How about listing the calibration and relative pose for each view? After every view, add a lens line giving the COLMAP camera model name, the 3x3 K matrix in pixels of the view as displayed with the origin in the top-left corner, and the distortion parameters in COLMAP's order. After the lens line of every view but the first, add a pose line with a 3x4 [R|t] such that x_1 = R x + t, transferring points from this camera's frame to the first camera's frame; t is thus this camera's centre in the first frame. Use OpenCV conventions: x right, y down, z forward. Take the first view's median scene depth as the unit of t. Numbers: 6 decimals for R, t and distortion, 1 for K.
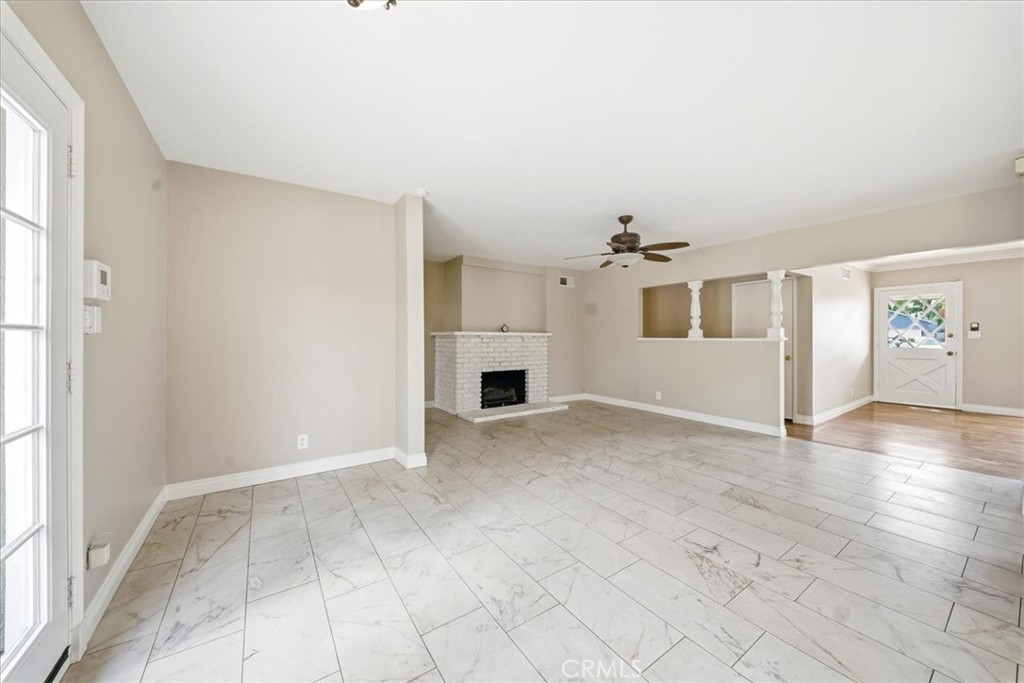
lens RADIAL K [[361.7, 0, 503.7], [0, 361.7, 335.3], [0, 0, 1]] dist [0.001164, -0.001050]
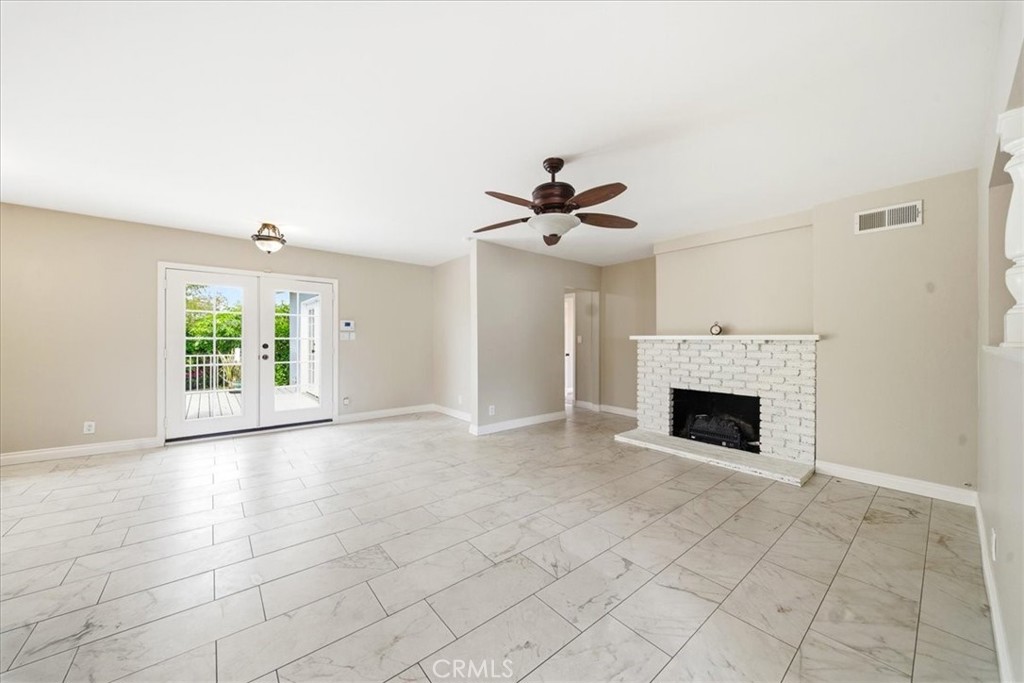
lens RADIAL K [[361.7, 0, 507.8], [0, 361.7, 338.6], [0, 0, 1]] dist [0.001164, -0.001050]
pose [[0.092812, -0.009644, -0.995637, 0.702813], [-0.000198, 0.999953, -0.009704, 0.004982], [0.995684, 0.001098, 0.092806, 0.607014]]
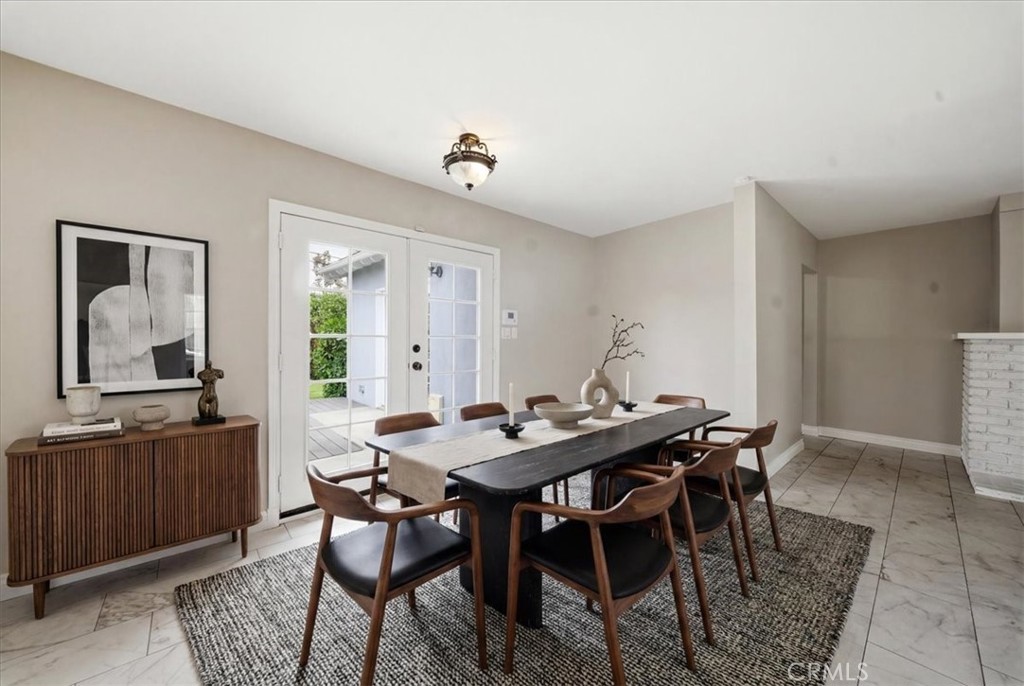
lens RADIAL K [[361.7, 0, 513.6], [0, 361.7, 338.6], [0, 0, 1]] dist [0.001164, -0.001050]
pose [[0.130807, -0.005747, -0.991391, 0.351861], [-0.001345, 0.999981, -0.005974, 0.003104], [0.991407, 0.002115, 0.130797, 0.189934]]
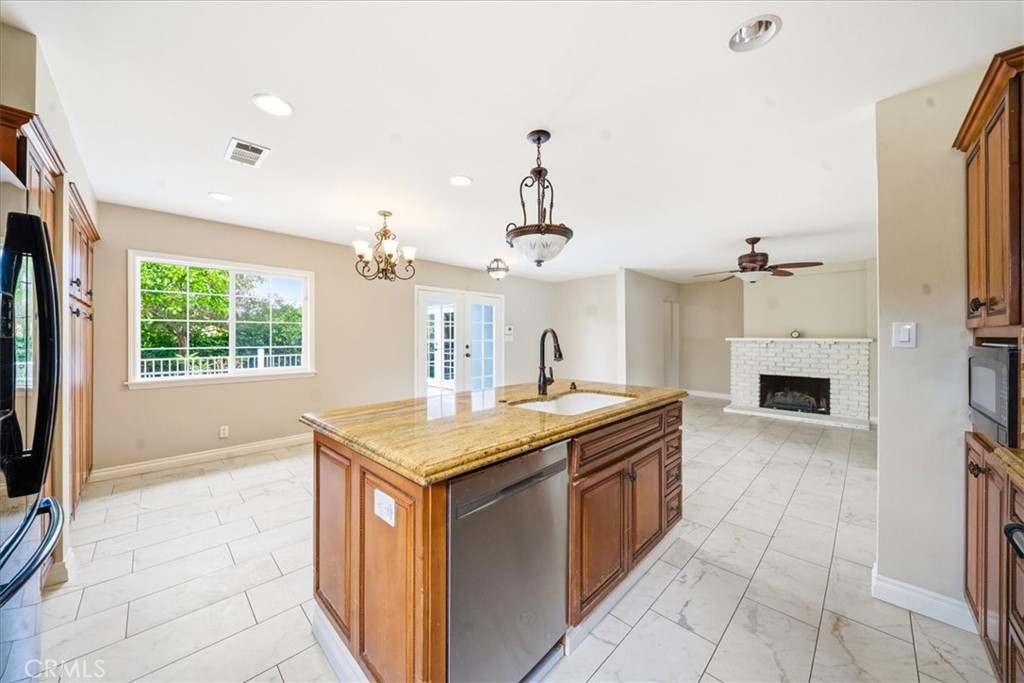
lens RADIAL K [[361.7, 0, 507.8], [0, 361.7, 336.1], [0, 0, 1]] dist [0.001164, -0.001050]
pose [[0.183520, -0.003840, -0.983008, 0.929329], [0.002963, 0.999990, -0.003354, -0.014081], [0.983012, -0.002297, 0.183530, 0.034391]]
